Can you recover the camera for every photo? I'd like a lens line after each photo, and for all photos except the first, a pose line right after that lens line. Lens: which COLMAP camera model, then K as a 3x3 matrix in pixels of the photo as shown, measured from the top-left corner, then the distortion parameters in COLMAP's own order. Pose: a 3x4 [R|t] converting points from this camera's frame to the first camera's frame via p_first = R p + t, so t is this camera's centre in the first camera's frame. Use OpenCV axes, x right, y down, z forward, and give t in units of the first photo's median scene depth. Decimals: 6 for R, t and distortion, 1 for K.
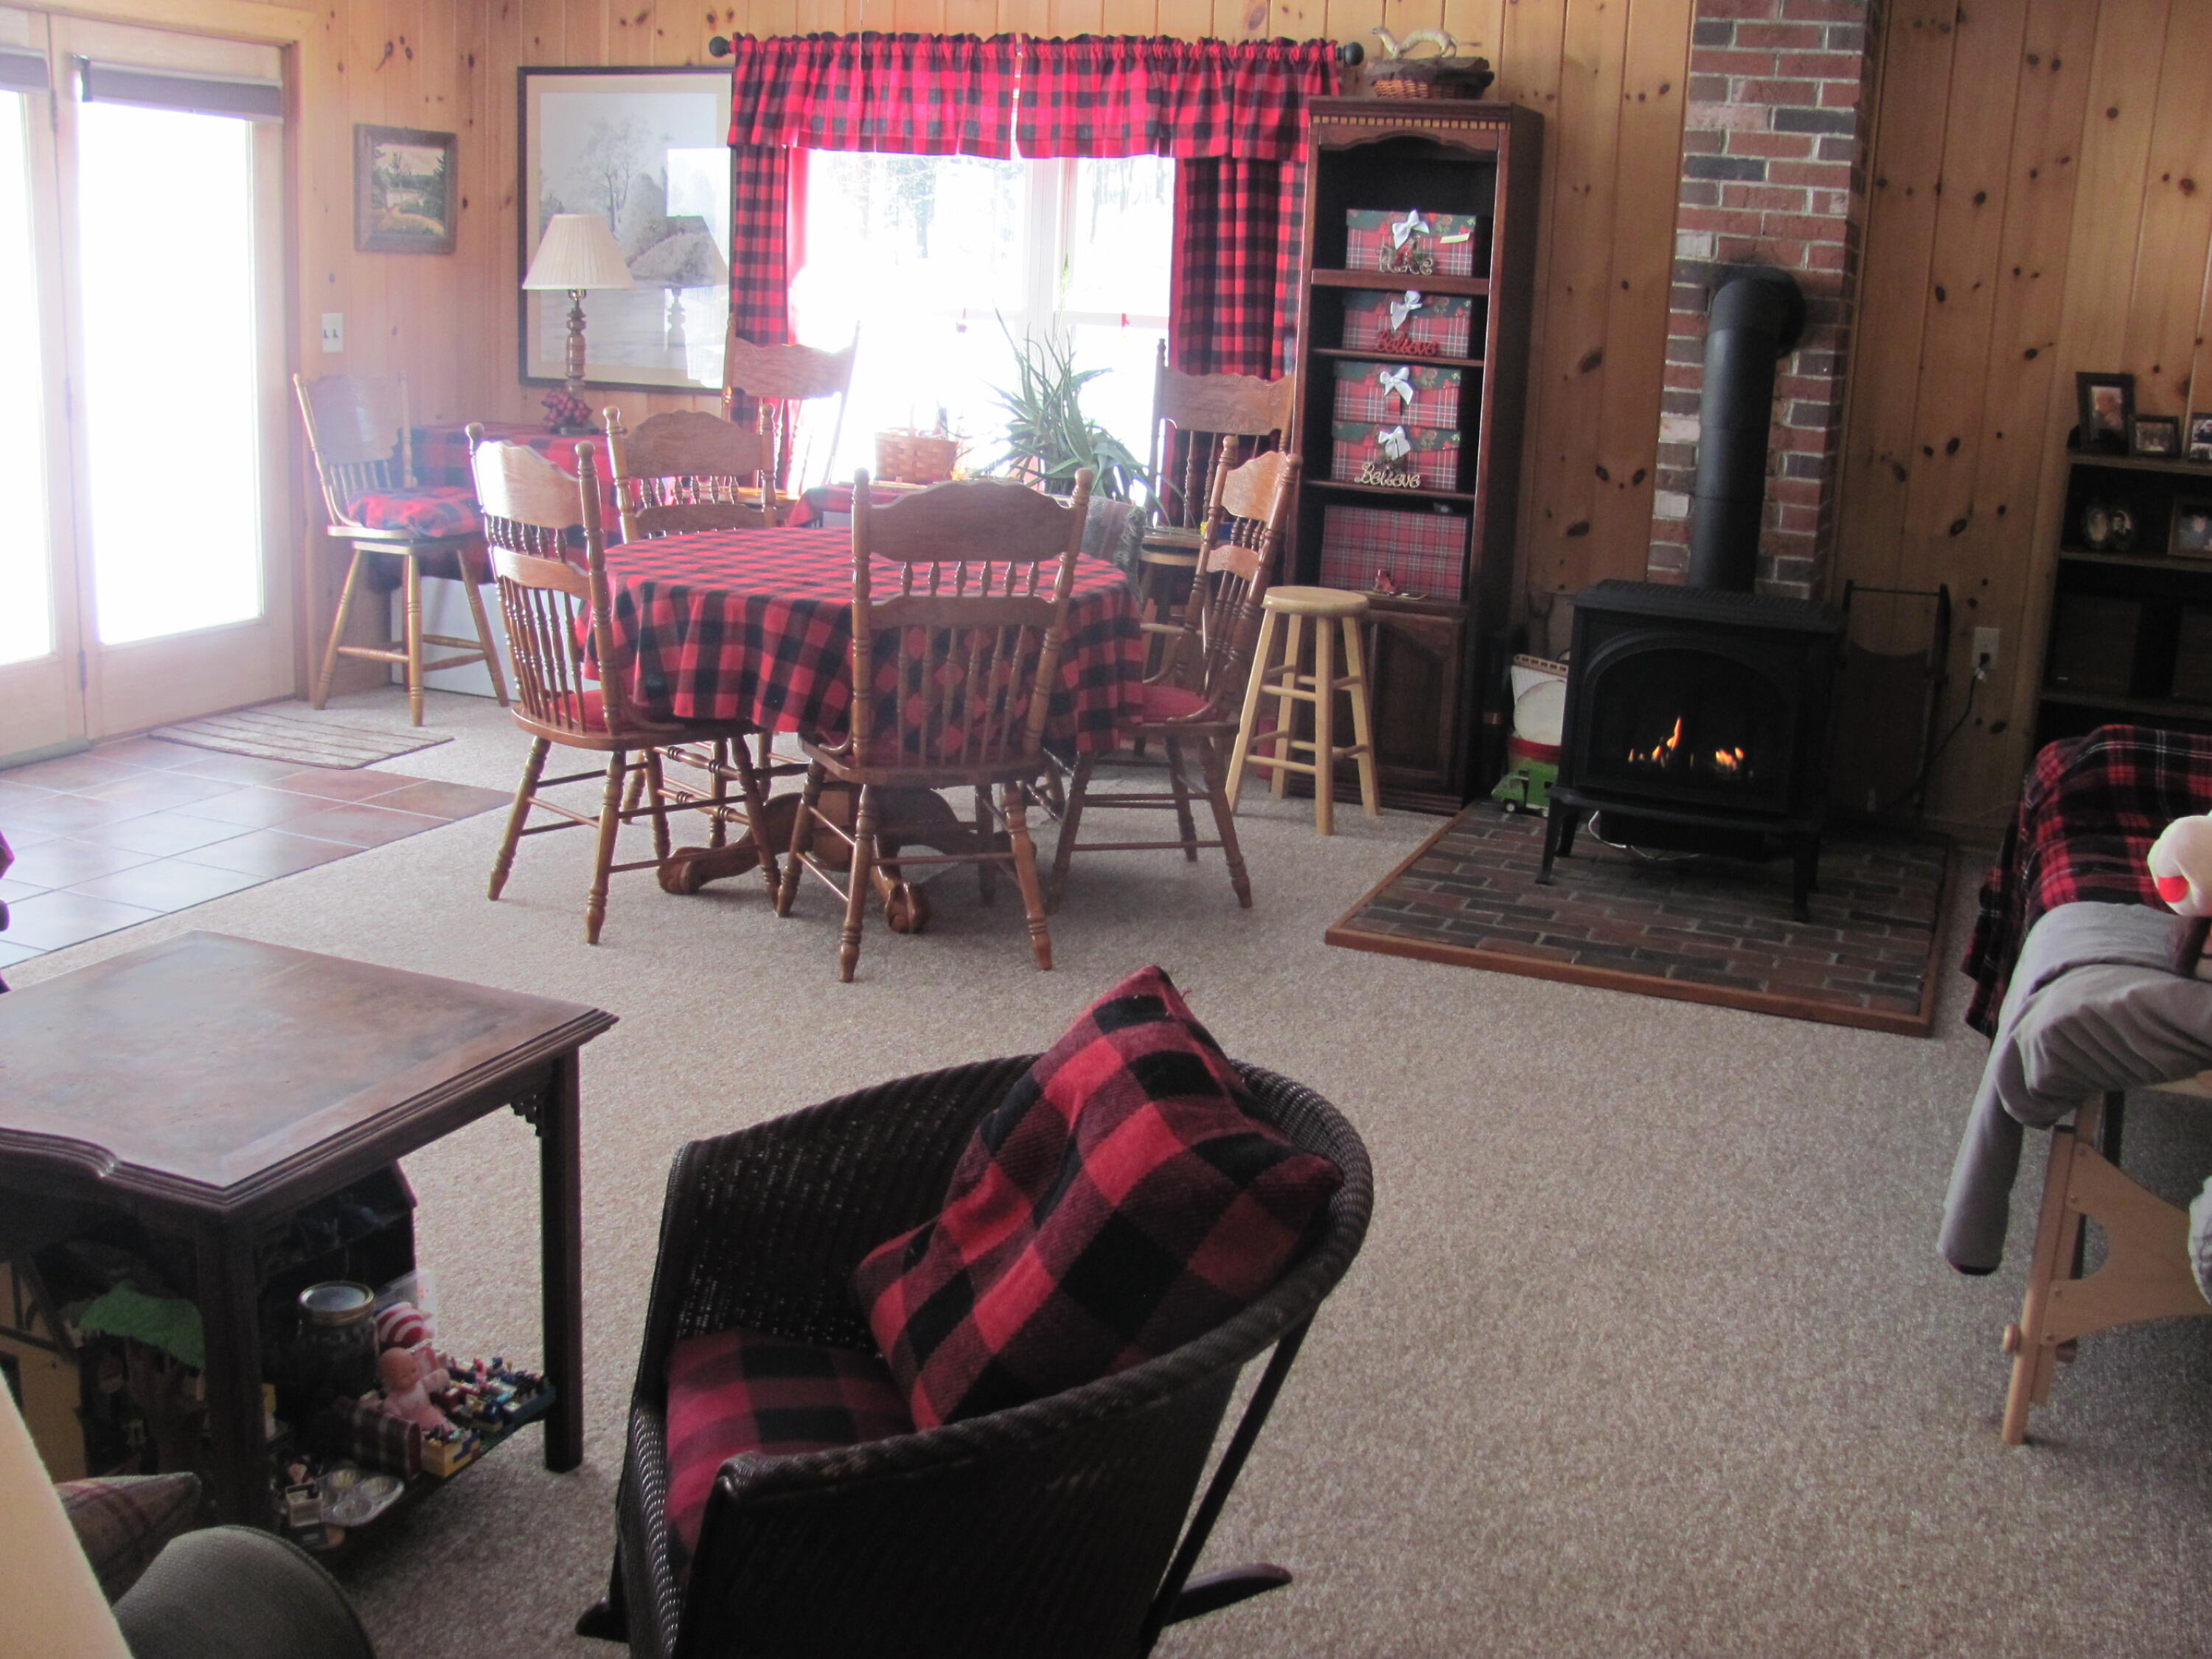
lens RADIAL K [[2351.7, 0, 1096.3], [0, 2351.7, 847.6], [0, 0, 1]] dist [-0.218399, 0.278865]
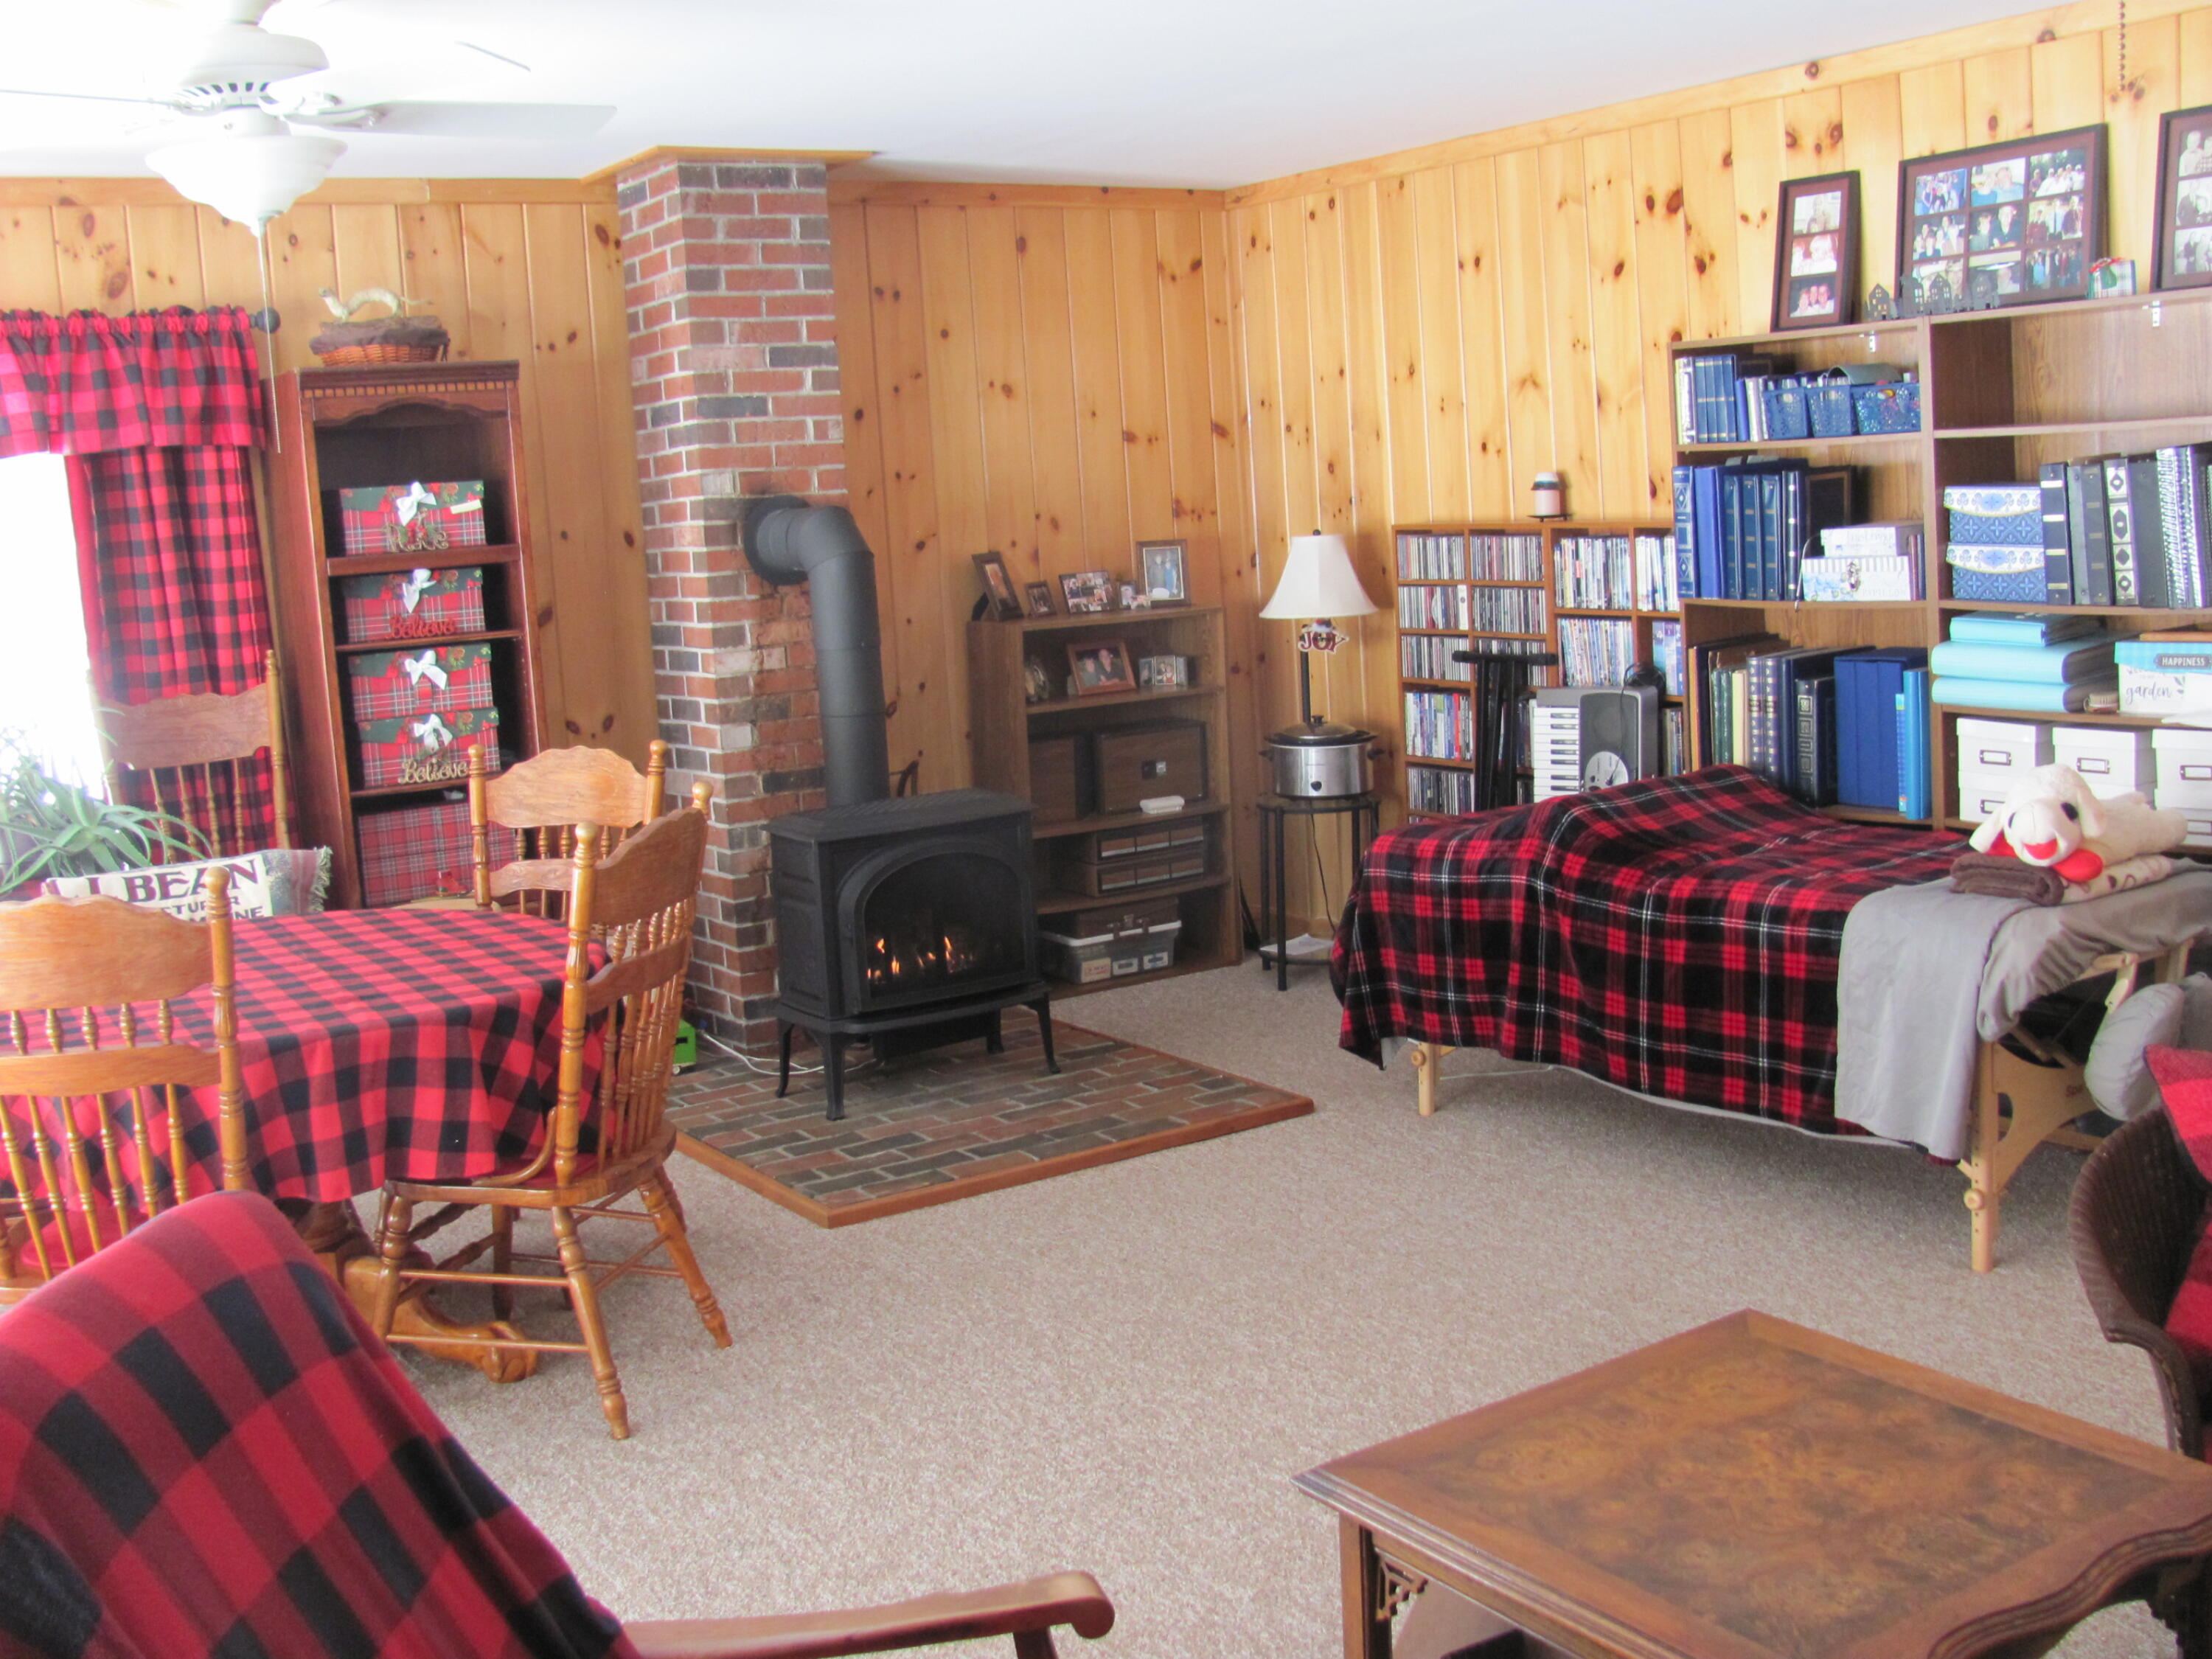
lens RADIAL K [[2351.2, 0, 1093.1], [0, 2351.2, 834.6], [0, 0, 1]] dist [-0.218471, 0.279764]
pose [[0.559618, -0.203184, 0.803458, -0.484946], [0.282864, 0.958091, 0.045271, -0.106403], [-0.778984, 0.201935, 0.593638, 0.270603]]
